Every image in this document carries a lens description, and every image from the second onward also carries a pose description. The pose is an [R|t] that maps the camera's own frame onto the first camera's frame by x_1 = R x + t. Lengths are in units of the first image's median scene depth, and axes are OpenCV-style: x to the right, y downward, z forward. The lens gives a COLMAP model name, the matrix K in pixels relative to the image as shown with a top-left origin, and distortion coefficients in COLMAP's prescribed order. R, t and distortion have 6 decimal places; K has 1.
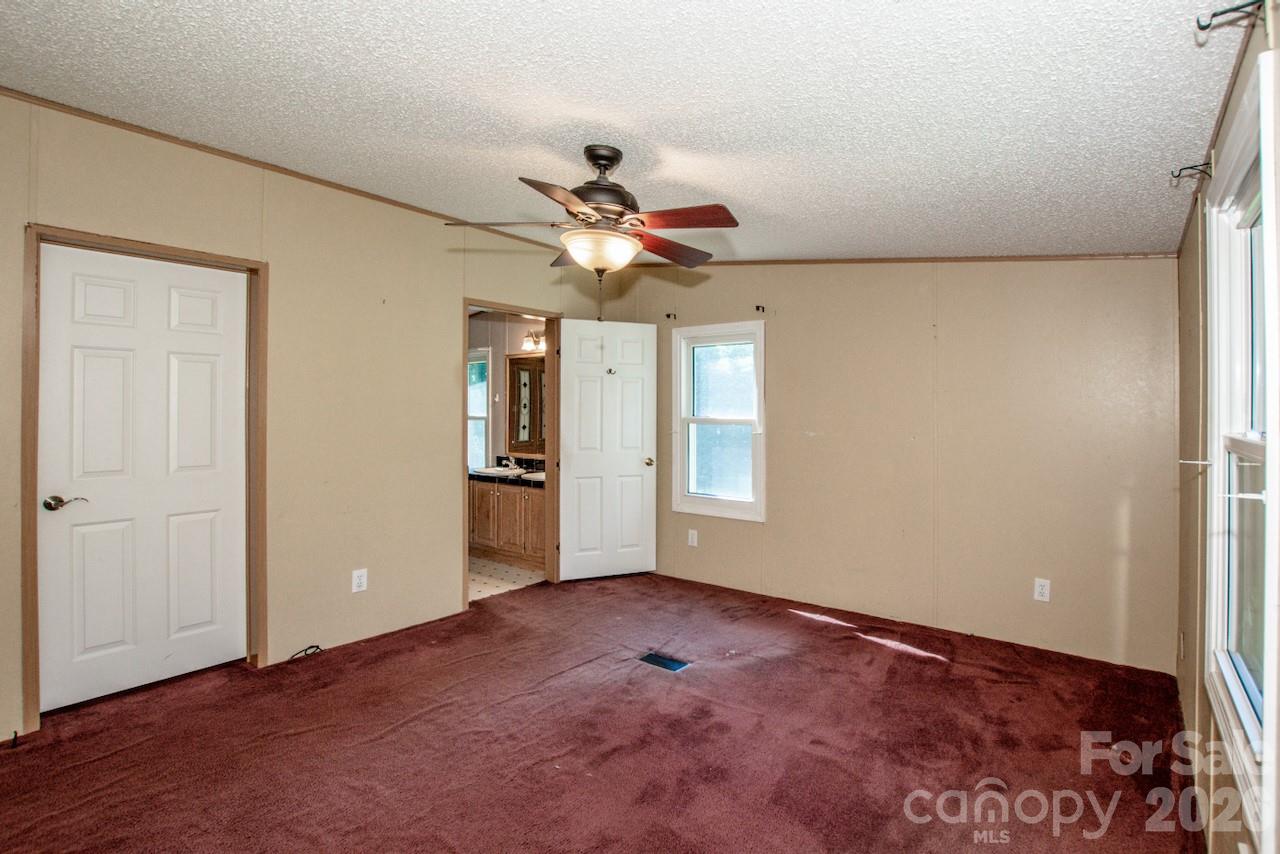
lens RADIAL K [[582.2, 0, 639.8], [0, 582.2, 418.1], [0, 0, 1]] dist [-0.029741, 0.000163]
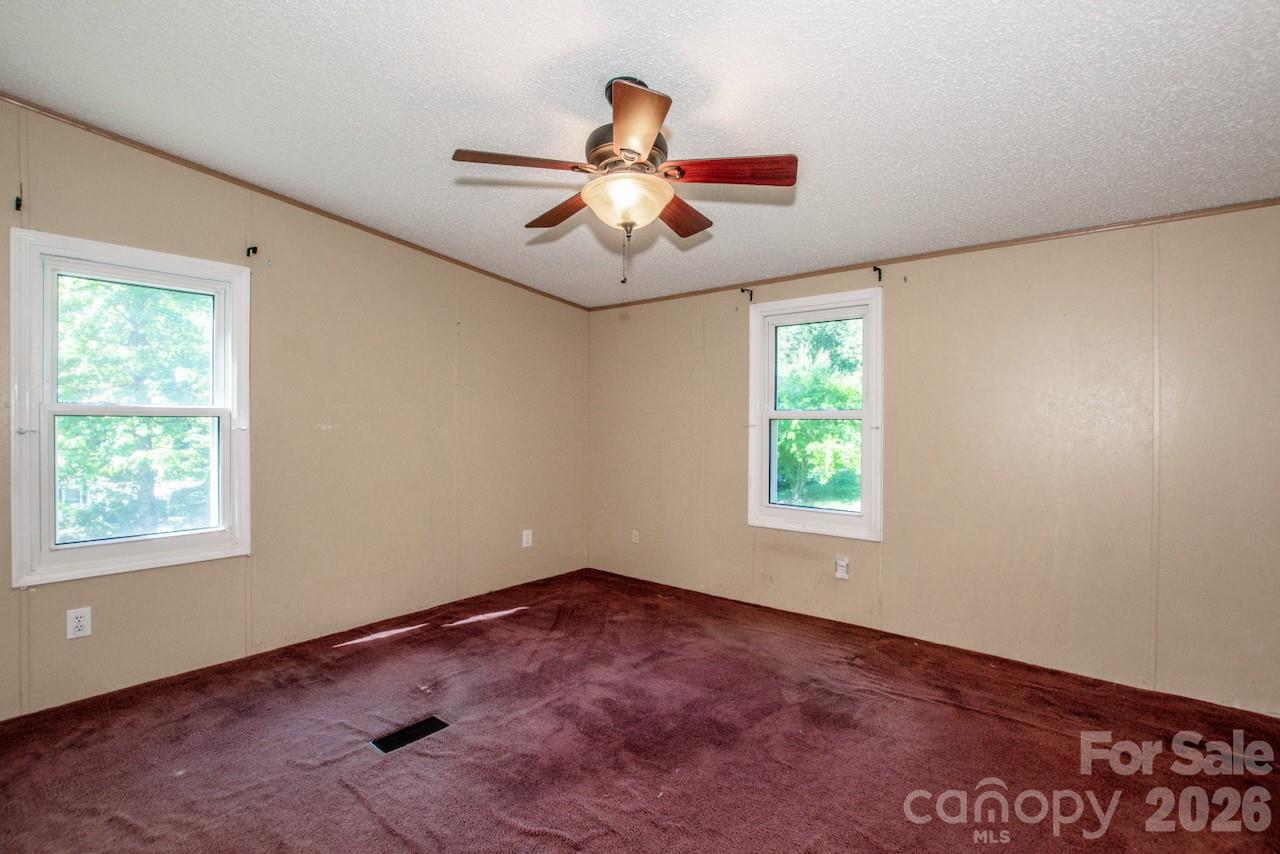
lens RADIAL K [[582.2, 0, 639.8], [0, 582.2, 418.1], [0, 0, 1]] dist [-0.029741, 0.000163]
pose [[0.002898, 0.016311, 0.999863, -0.491813], [0.001266, 0.999866, -0.016314, 0.025207], [-0.999995, 0.001313, 0.002877, 0.520496]]
